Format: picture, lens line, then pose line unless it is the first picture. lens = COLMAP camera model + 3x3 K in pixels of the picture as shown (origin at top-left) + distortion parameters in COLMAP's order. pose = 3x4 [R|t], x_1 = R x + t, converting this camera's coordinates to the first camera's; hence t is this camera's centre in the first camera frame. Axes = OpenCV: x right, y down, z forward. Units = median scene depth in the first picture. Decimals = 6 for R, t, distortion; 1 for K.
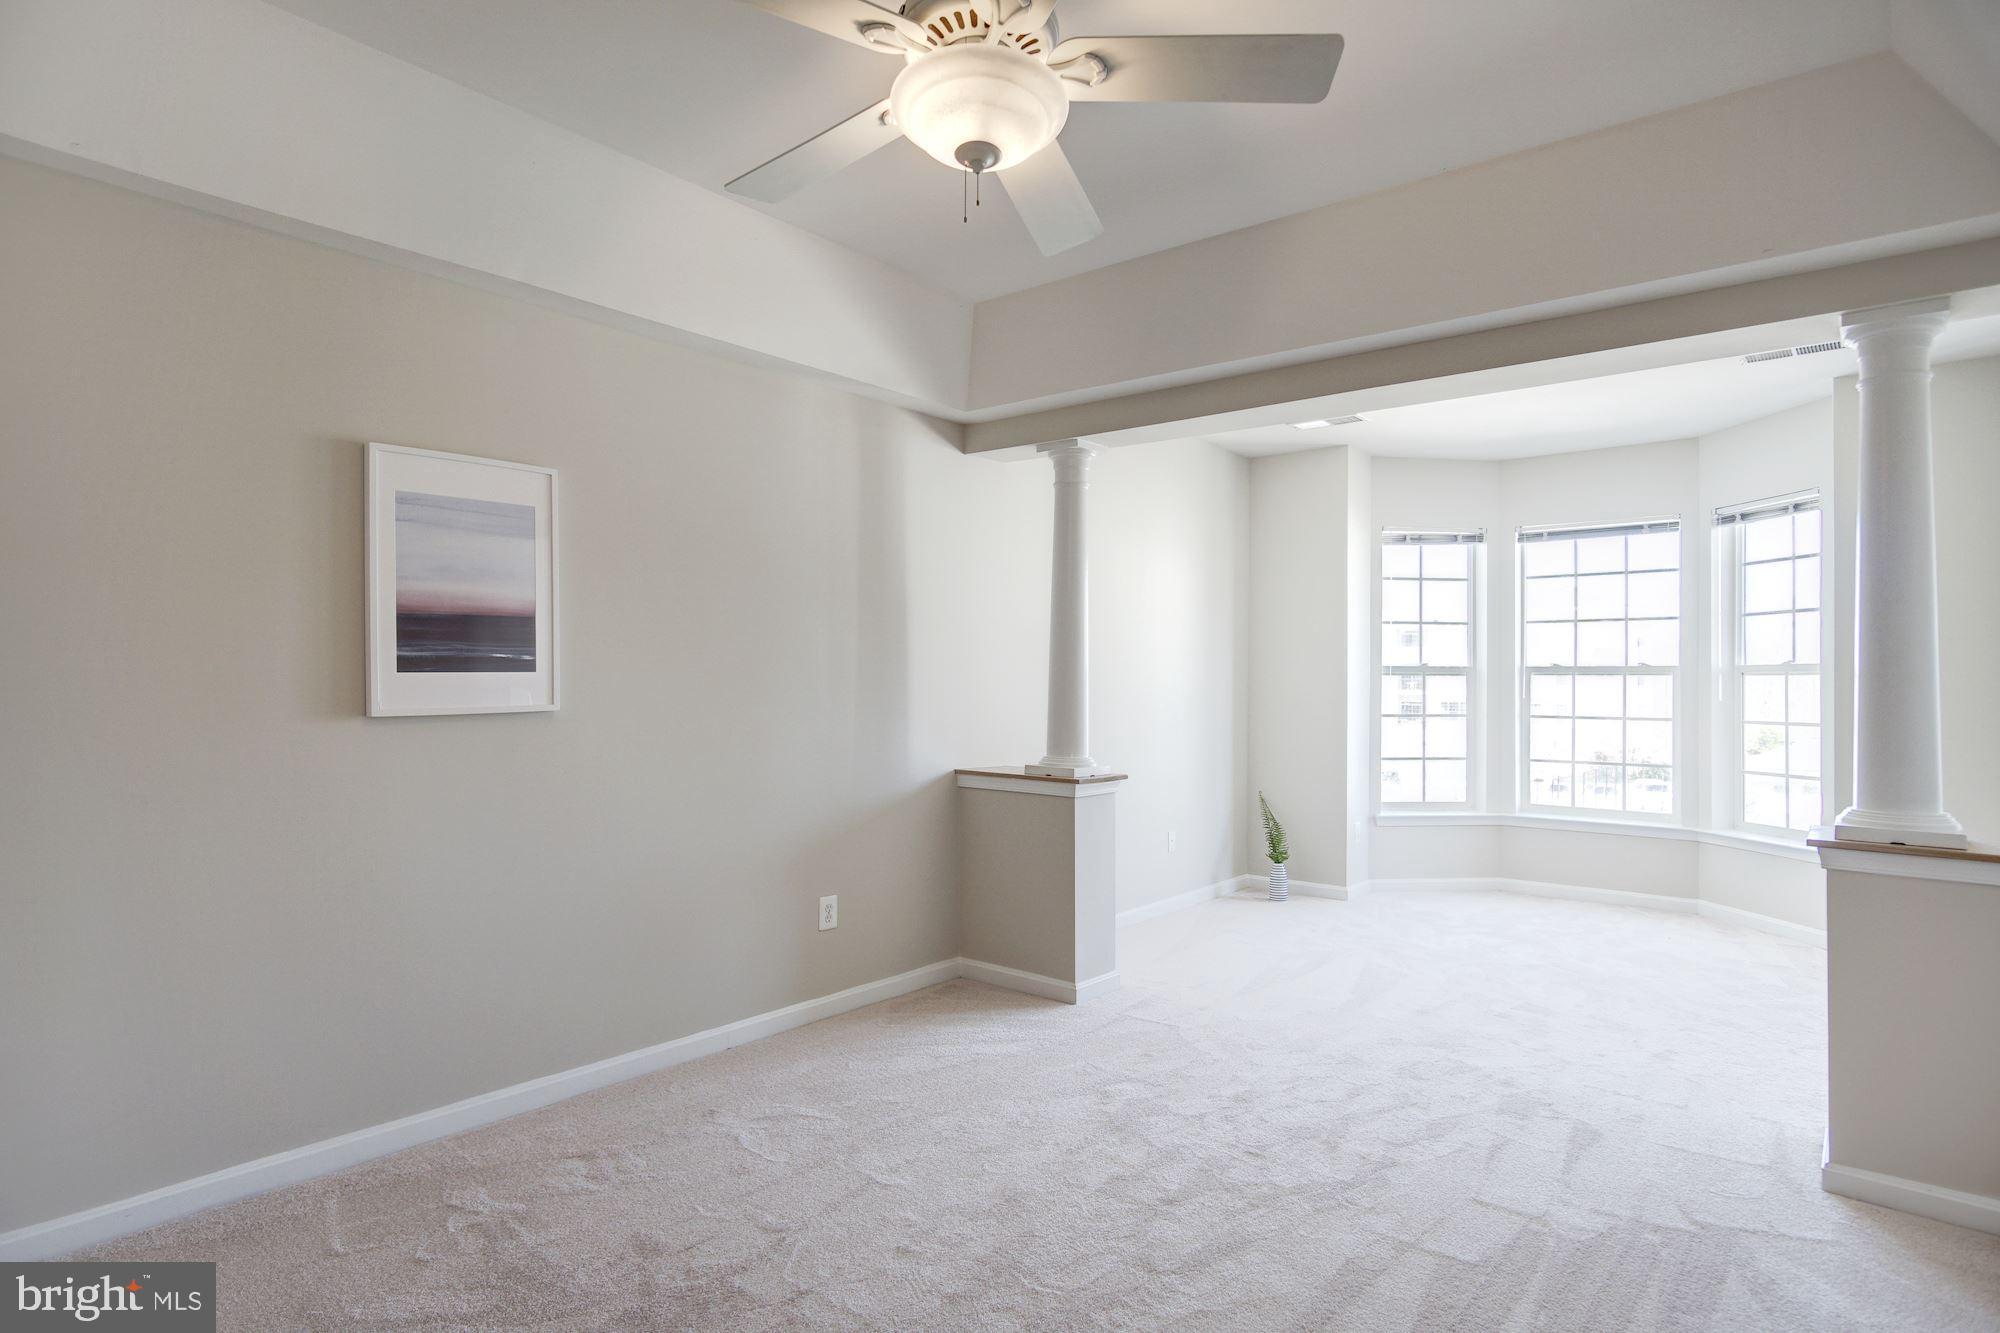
lens RADIAL K [[1076.1, 0, 1001.6], [0, 1076.1, 688.2], [0, 0, 1]] dist [-0.020753, 0.007945]
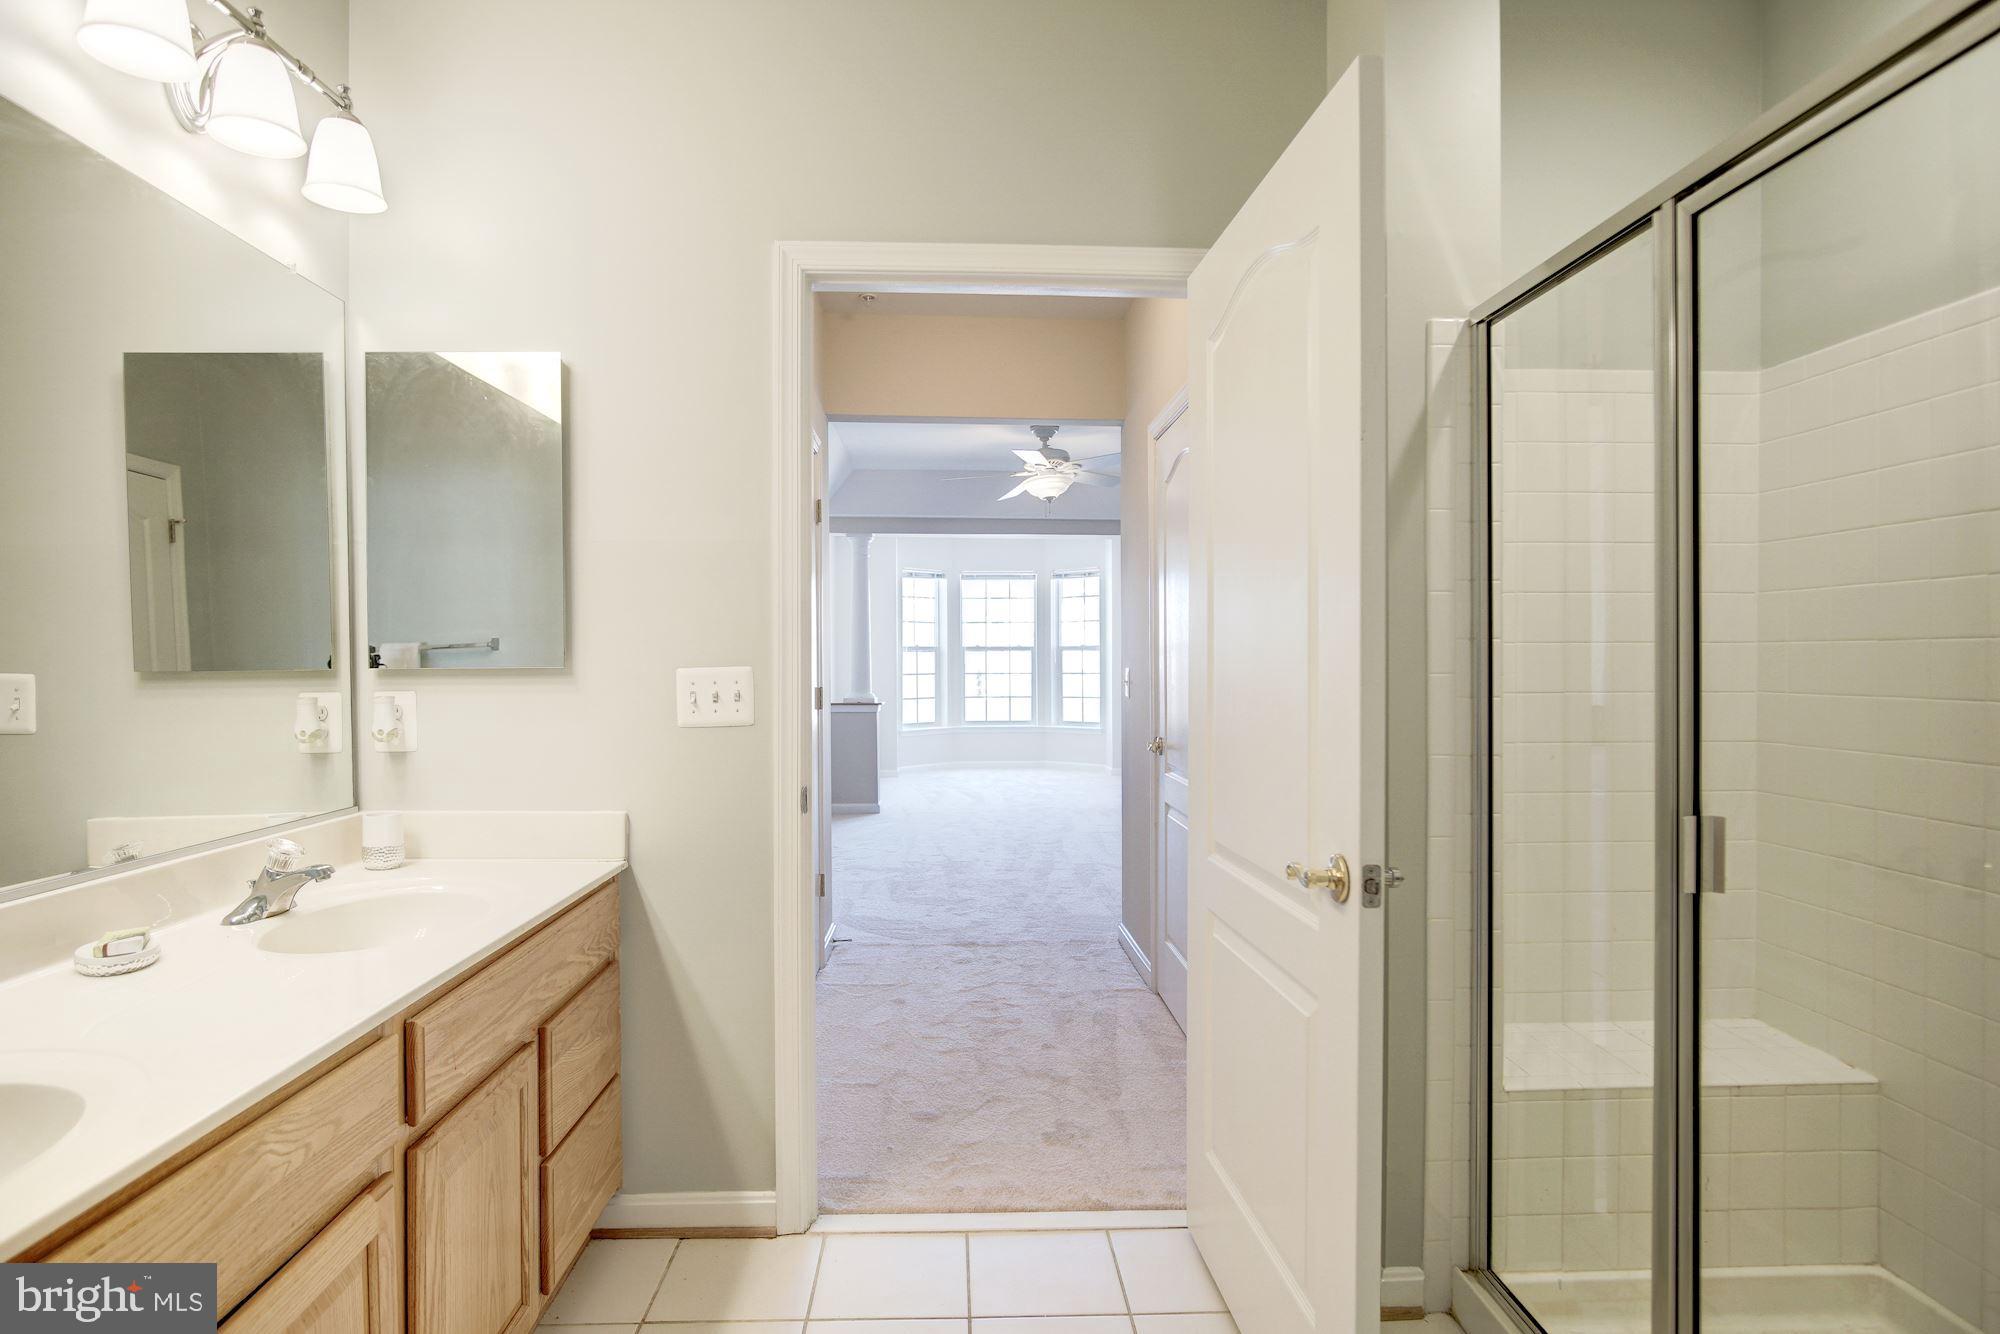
lens RADIAL K [[1076.1, 0, 1009.2], [0, 1076.1, 678.6], [0, 0, 1]] dist [-0.020753, 0.007945]
pose [[0.736439, -0.019398, 0.676226, -0.761773], [0.011816, 0.999805, 0.015811, 0.007141], [-0.676401, -0.003653, 0.736524, -0.453547]]
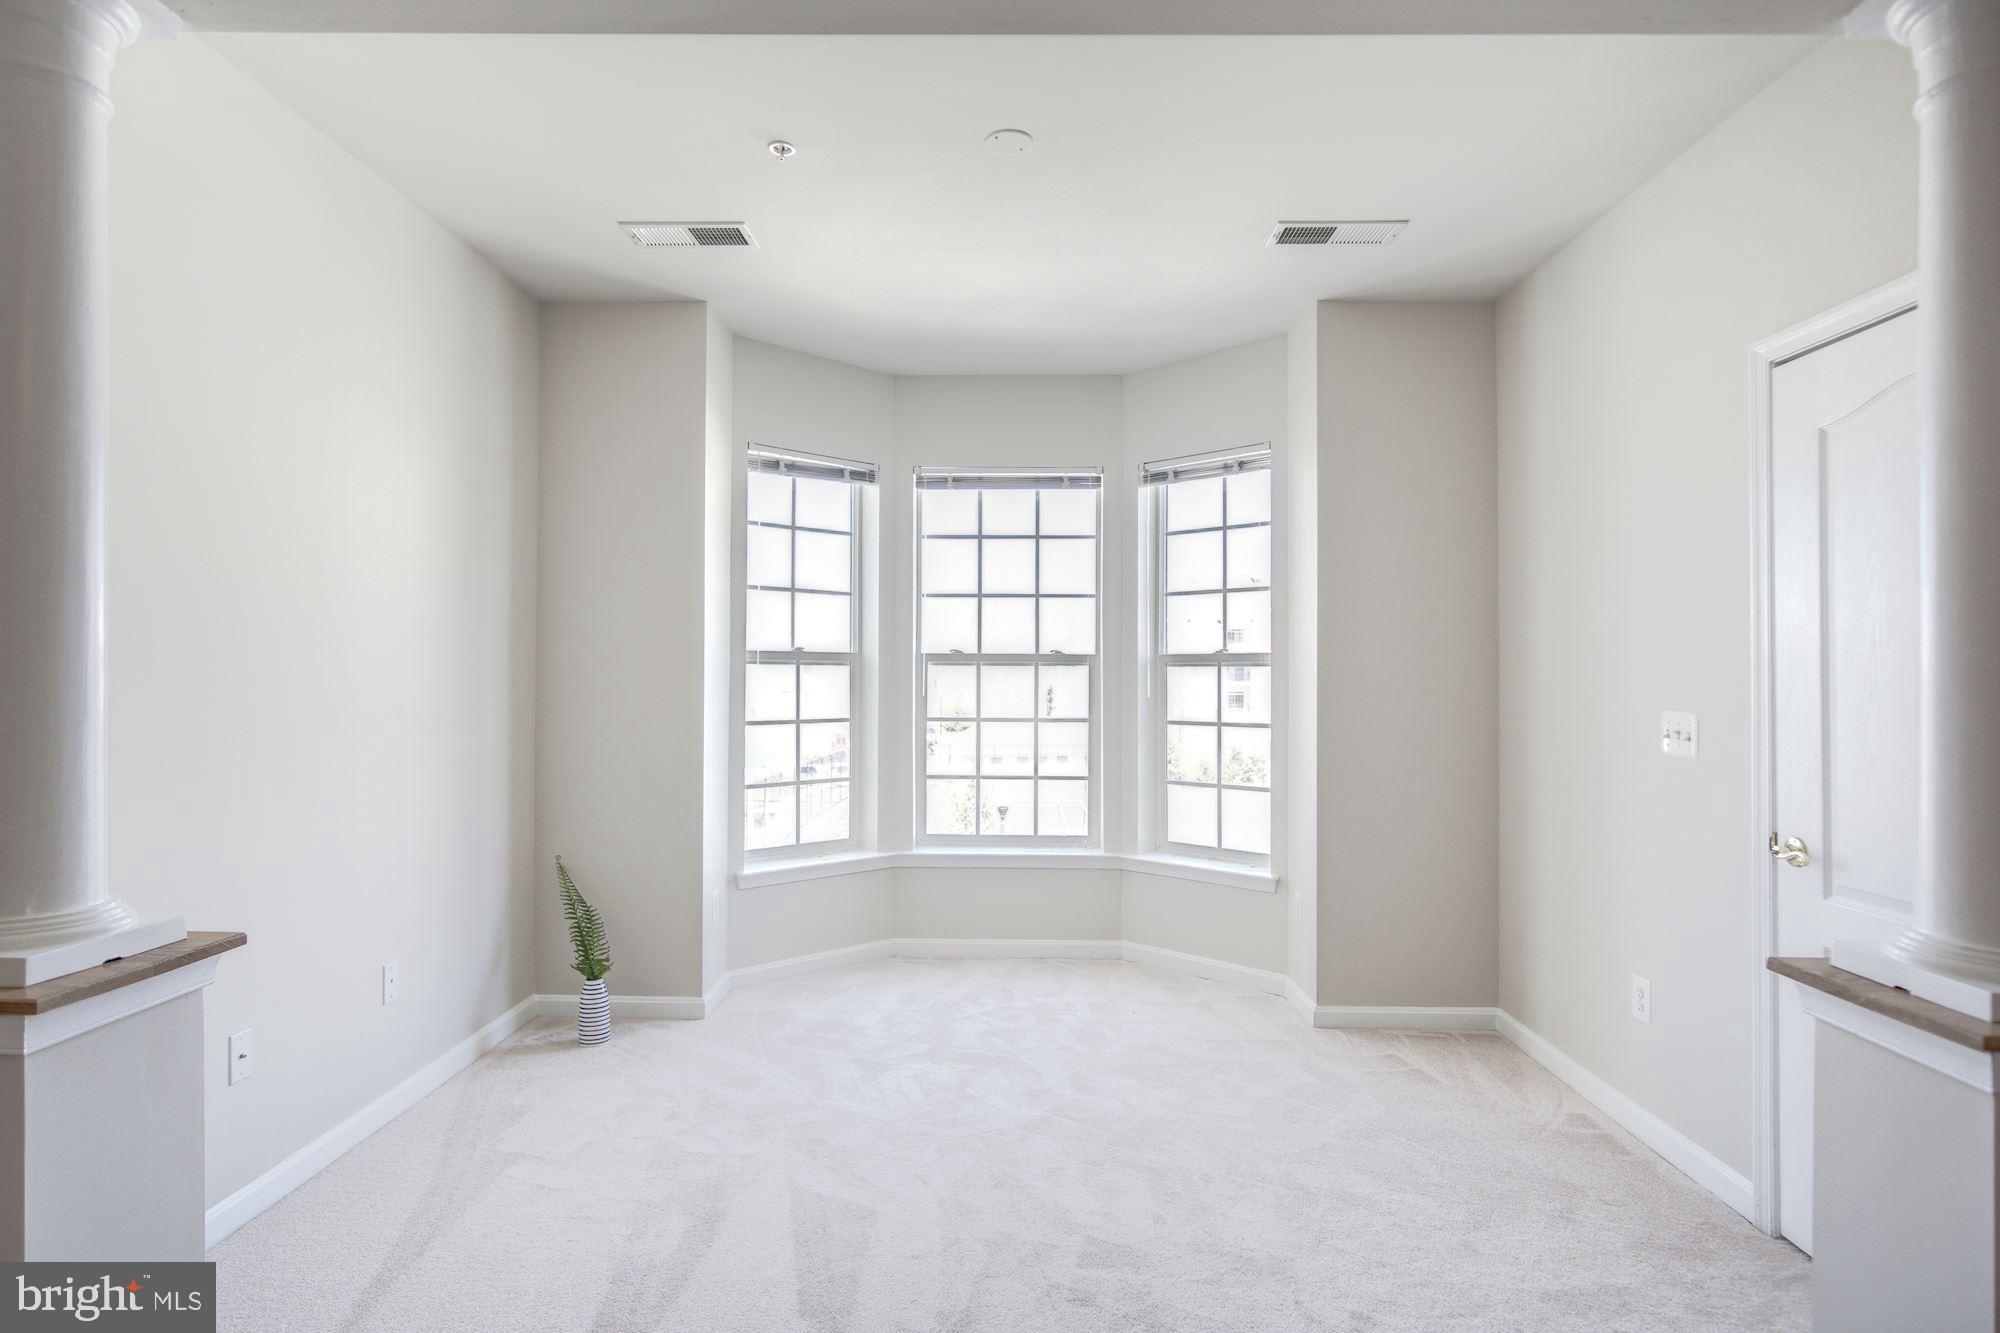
lens RADIAL K [[1076.1, 0, 996.8], [0, 1076.1, 669.8], [0, 0, 1]] dist [-0.020753, 0.007945]
pose [[0.787738, 0.002153, 0.616006, 0.067736], [0.001214, 0.999987, -0.005047, -0.005179], [-0.616009, 0.004724, 0.787725, 0.395999]]
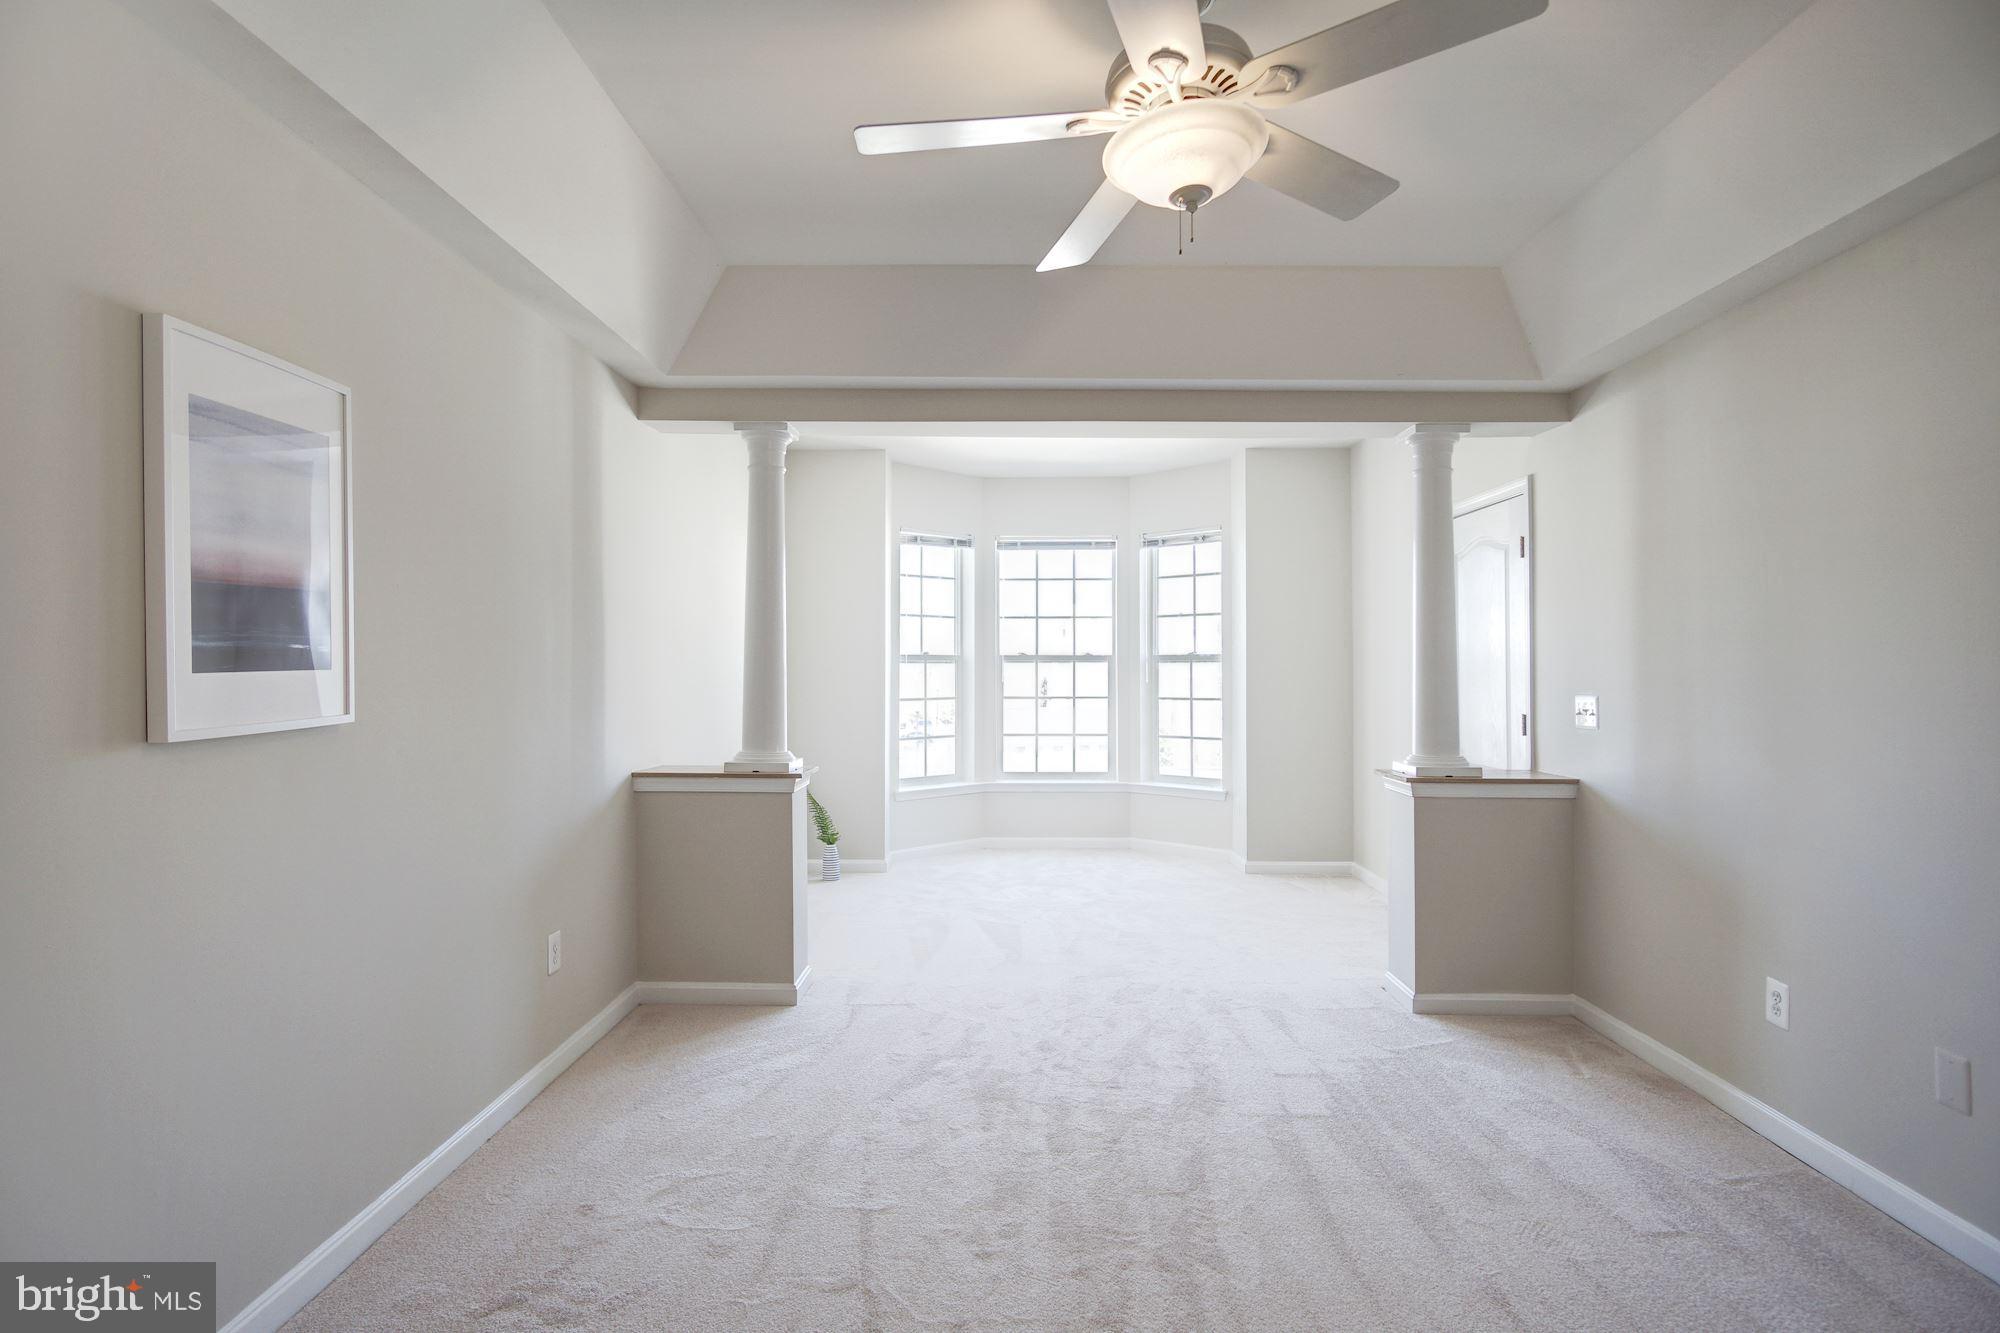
lens RADIAL K [[1076.1, 0, 999.6], [0, 1076.1, 673.2], [0, 0, 1]] dist [-0.020753, 0.007945]
pose [[0.782301, -0.008896, 0.622837, -0.264119], [0.007835, 0.999959, 0.004441, -0.006095], [-0.622852, 0.001406, 0.782339, 0.083590]]
